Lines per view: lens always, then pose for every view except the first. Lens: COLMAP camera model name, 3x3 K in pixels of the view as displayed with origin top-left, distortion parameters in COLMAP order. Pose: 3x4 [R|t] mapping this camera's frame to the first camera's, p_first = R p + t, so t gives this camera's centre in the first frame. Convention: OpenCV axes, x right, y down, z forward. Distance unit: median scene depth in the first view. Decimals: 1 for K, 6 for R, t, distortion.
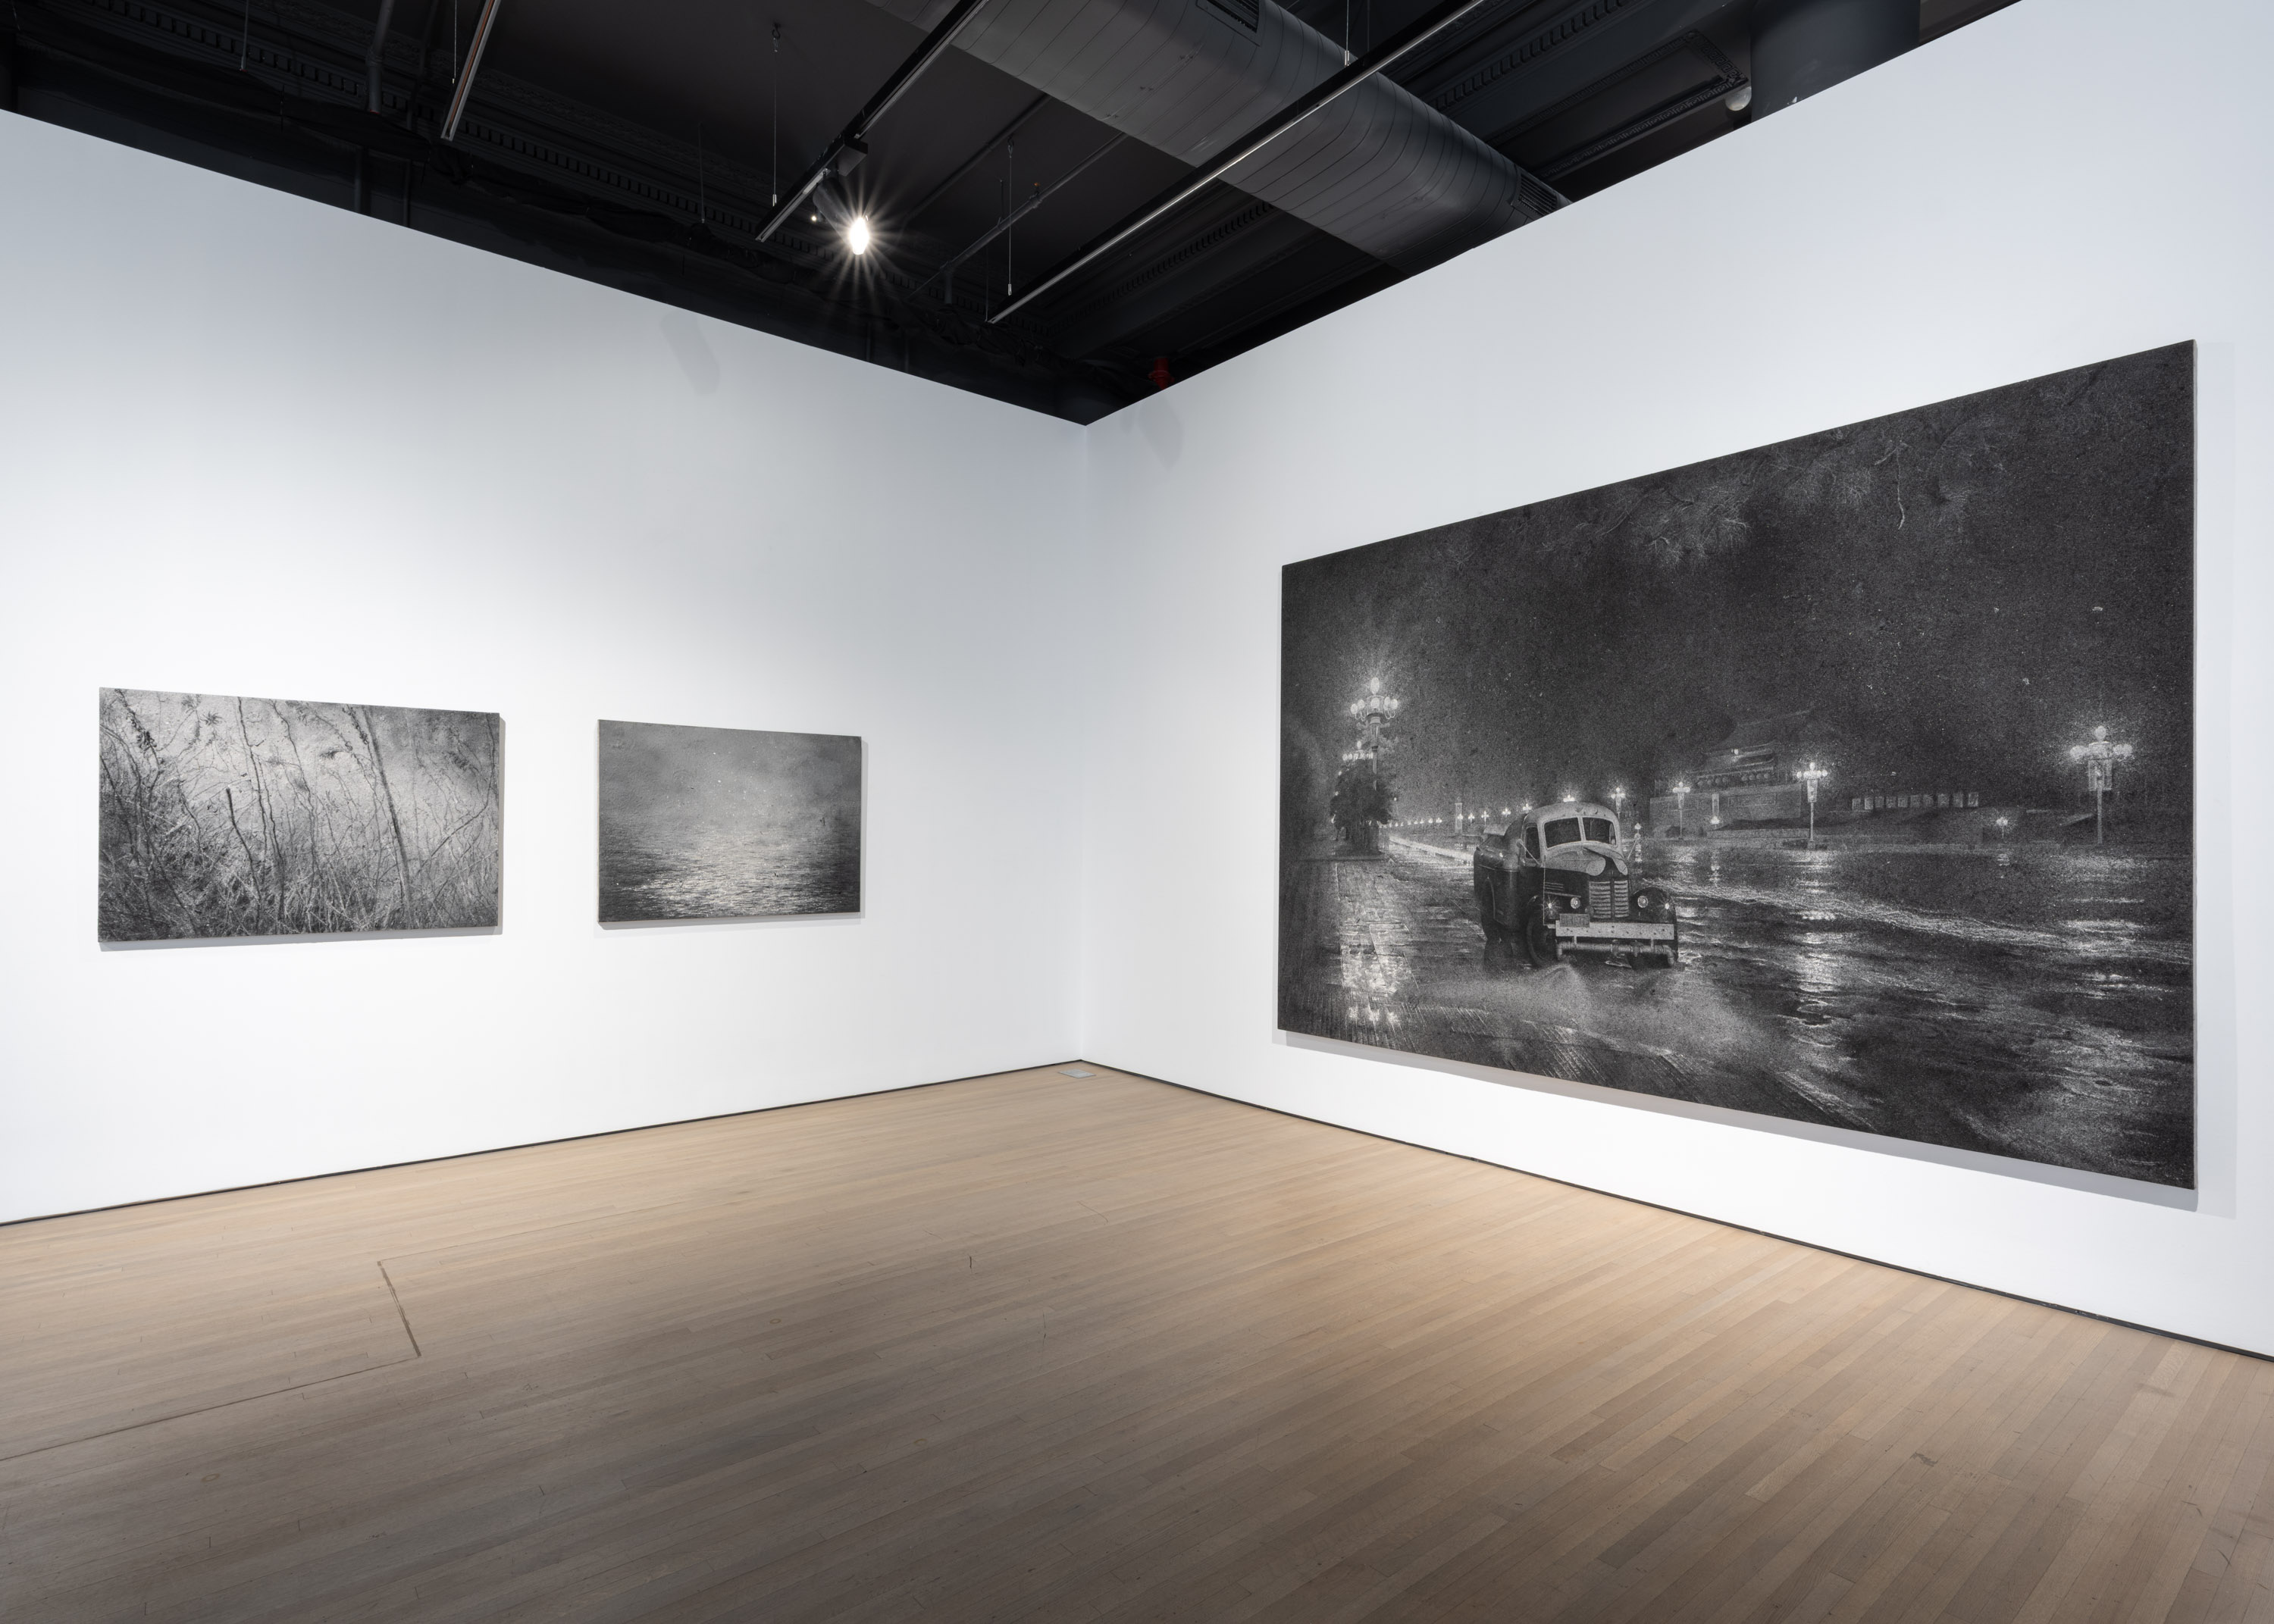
lens RADIAL K [[1193.2, 0, 1058.9], [0, 1193.2, 837.8], [0, 0, 1]] dist [-0.007609, 0.002790]
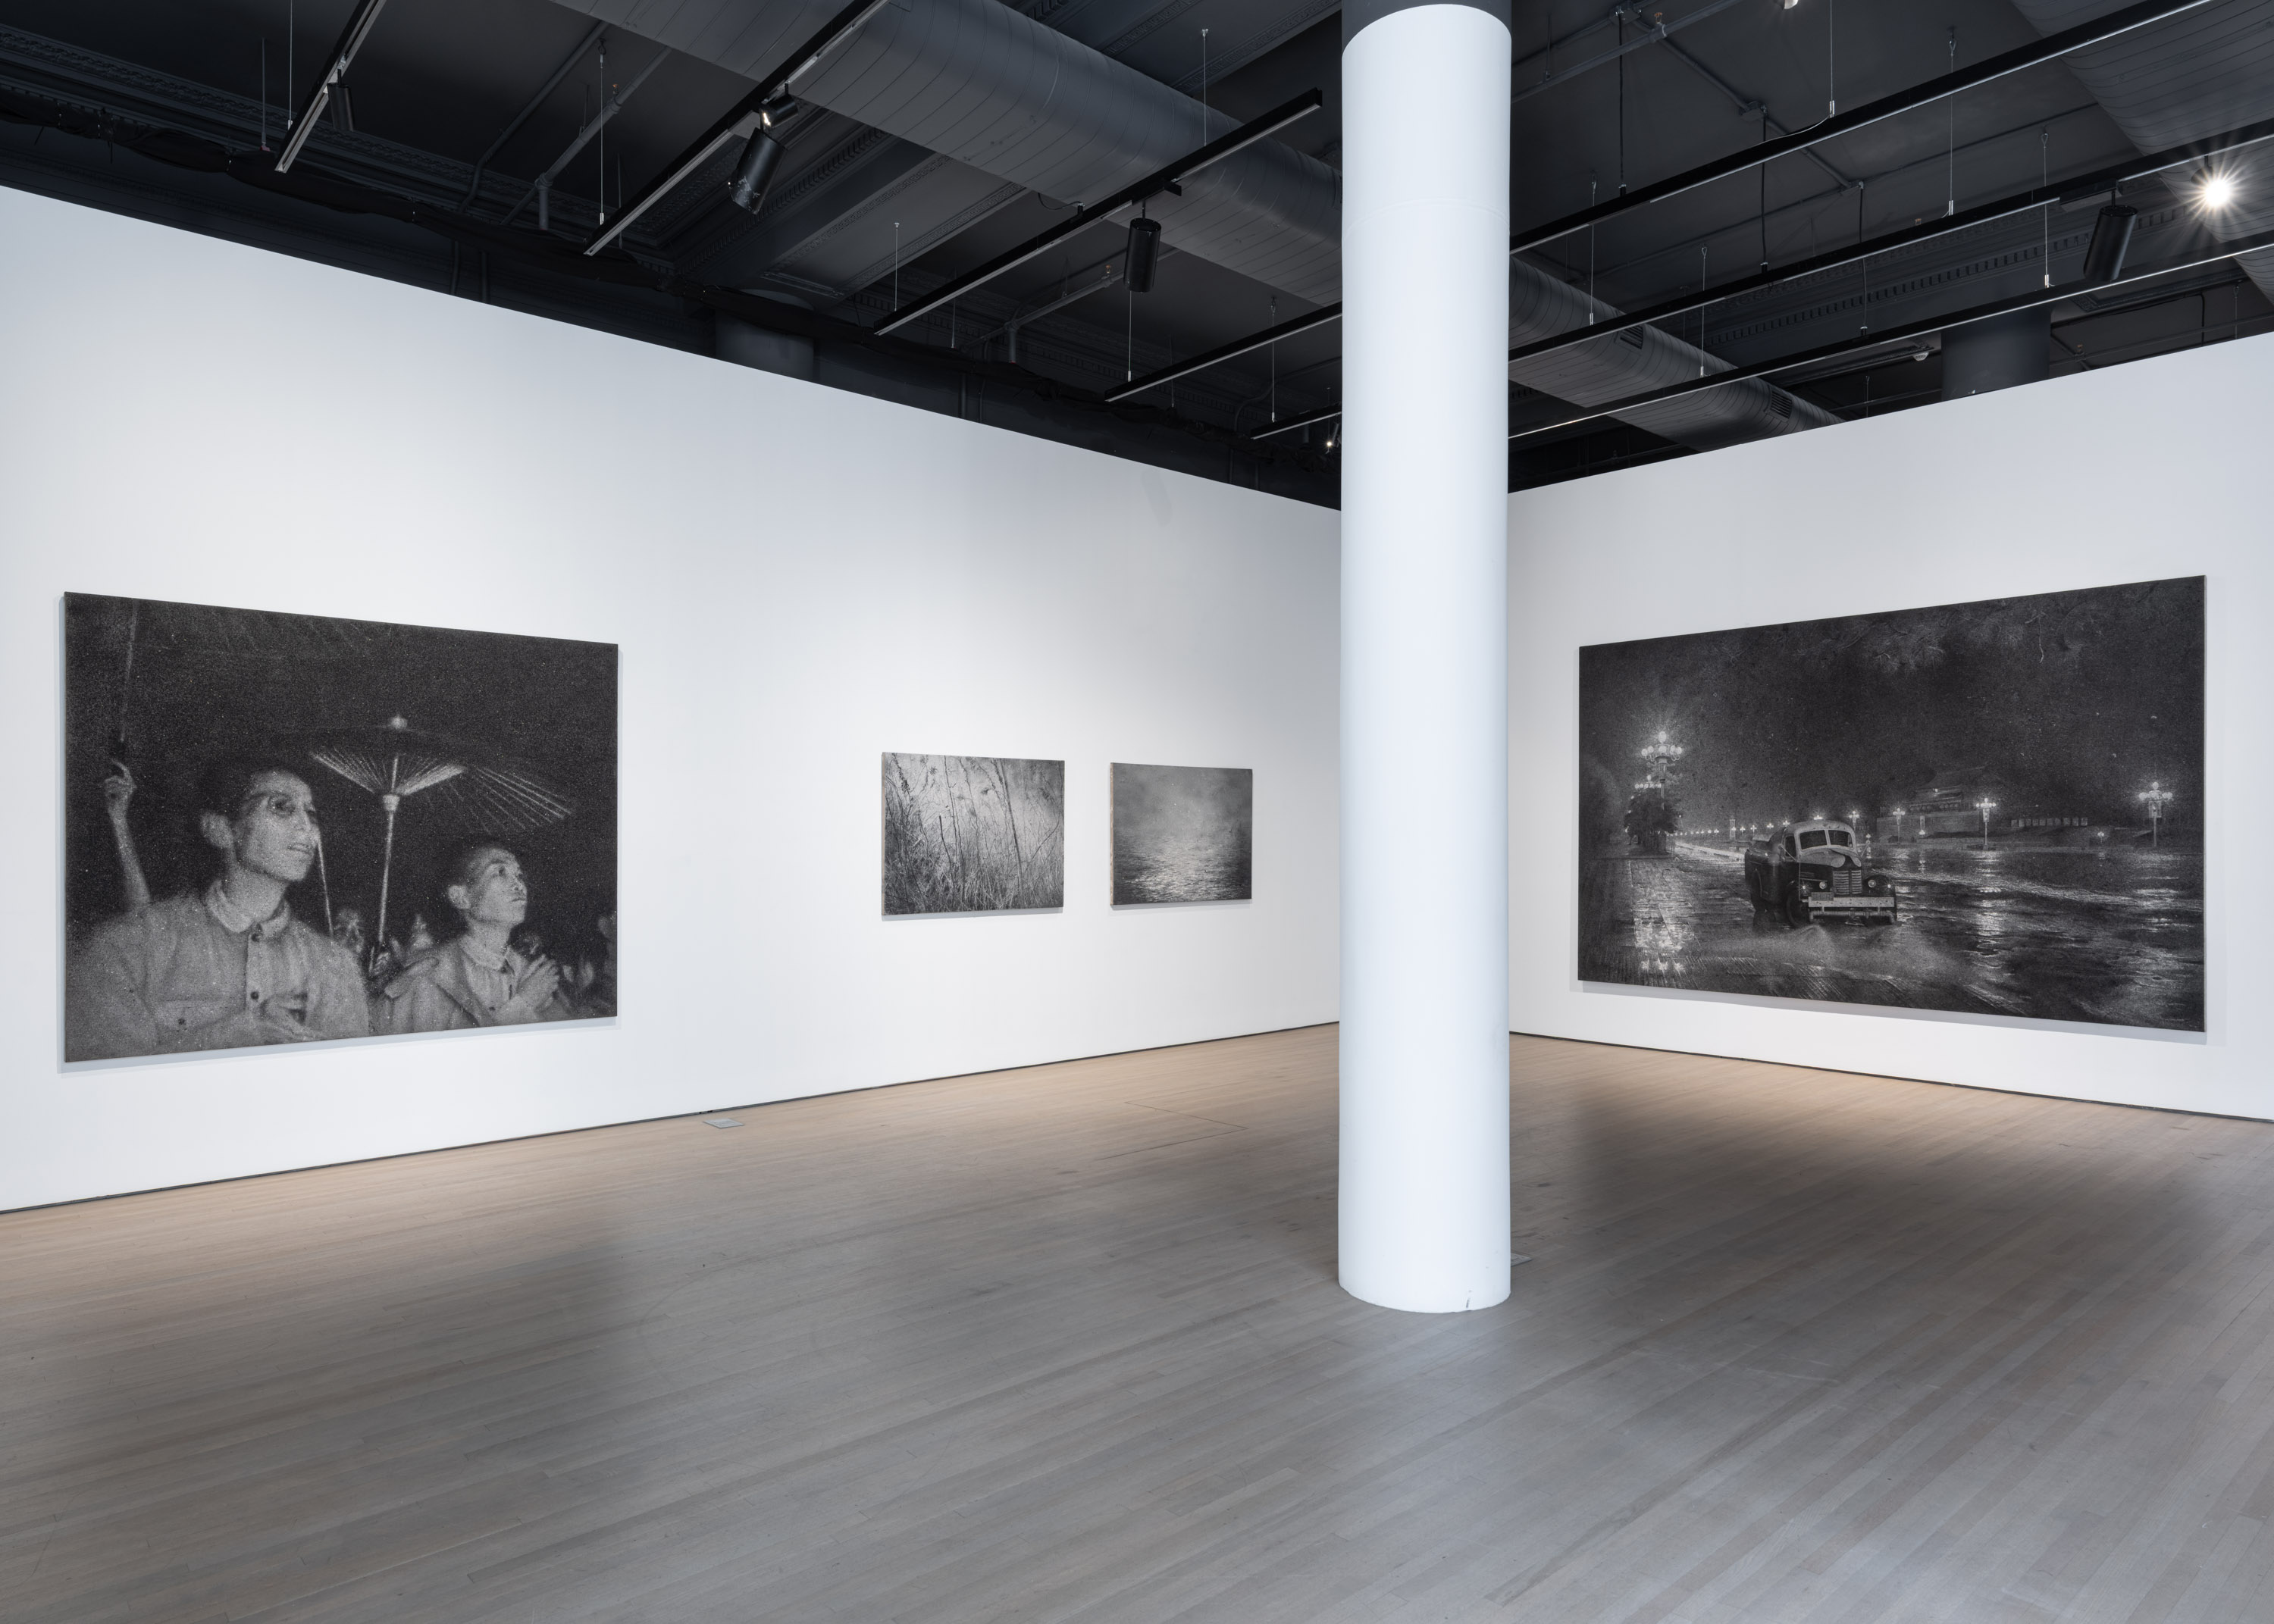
lens RADIAL K [[1303.5, 0, 1053.9], [0, 1303.5, 845.2], [0, 0, 1]] dist [-0.010277, 0.003449]
pose [[0.999974, -0.005414, -0.004711, -0.531689], [0.005442, 0.999968, 0.005939, -0.012200], [0.004679, -0.005964, 0.999971, -0.659376]]
